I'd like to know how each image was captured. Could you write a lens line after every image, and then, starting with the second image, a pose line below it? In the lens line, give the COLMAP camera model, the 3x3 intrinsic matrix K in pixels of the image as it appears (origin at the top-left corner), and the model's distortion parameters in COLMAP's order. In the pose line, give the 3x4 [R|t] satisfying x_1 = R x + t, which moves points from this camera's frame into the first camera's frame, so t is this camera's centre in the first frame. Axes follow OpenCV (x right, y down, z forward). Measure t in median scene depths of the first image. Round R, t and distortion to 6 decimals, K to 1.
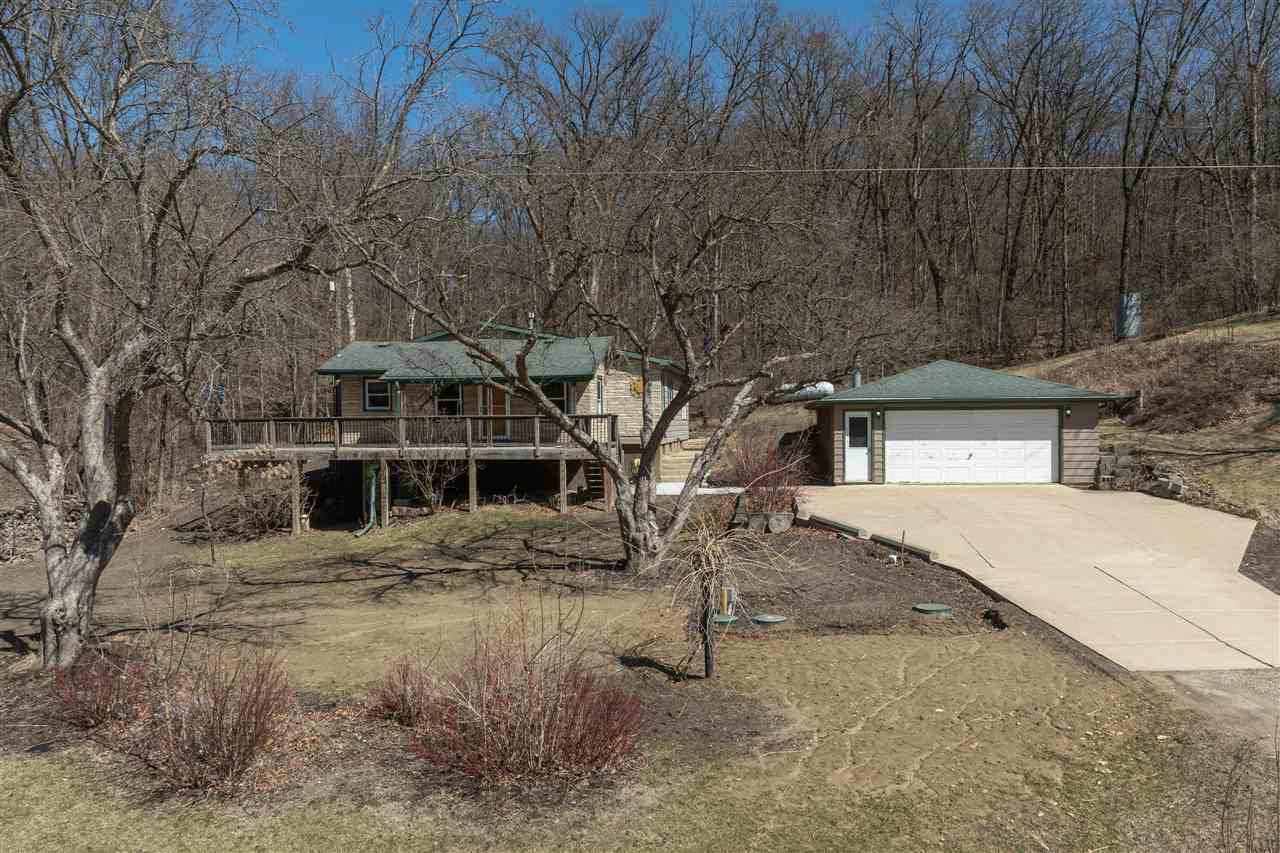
lens RADIAL K [[999.5, 0, 640.0], [0, 999.5, 426.5], [0, 0, 1]] dist [-0.002539, -0.000816]
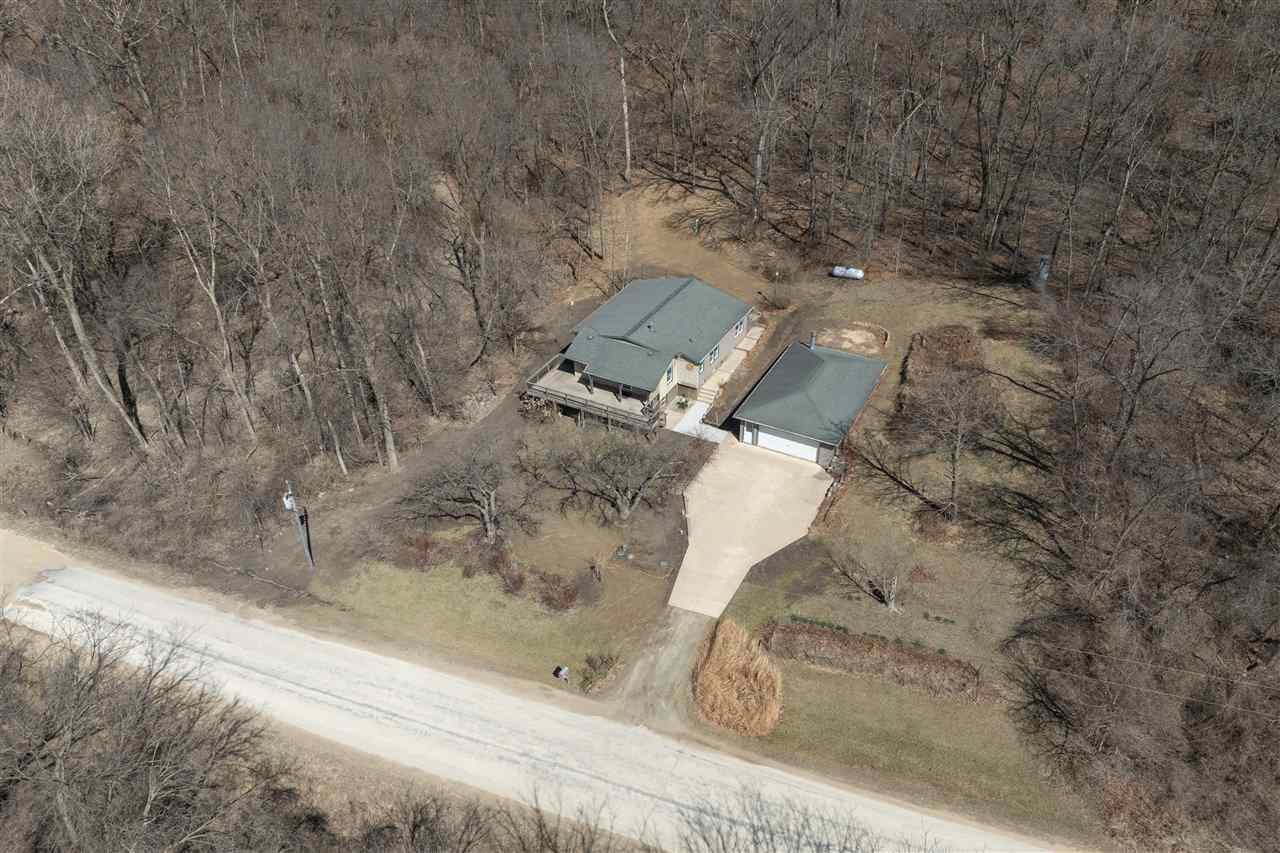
lens RADIAL K [[904.5, 0, 640.0], [0, 904.5, 426.5], [0, 0, 1]] dist [-0.026303, -0.003238]
pose [[0.934053, 0.213927, -0.285971, 0.635539], [-0.007777, 0.812735, 0.582582, -1.397093], [0.357049, -0.541938, 0.760802, -0.929482]]
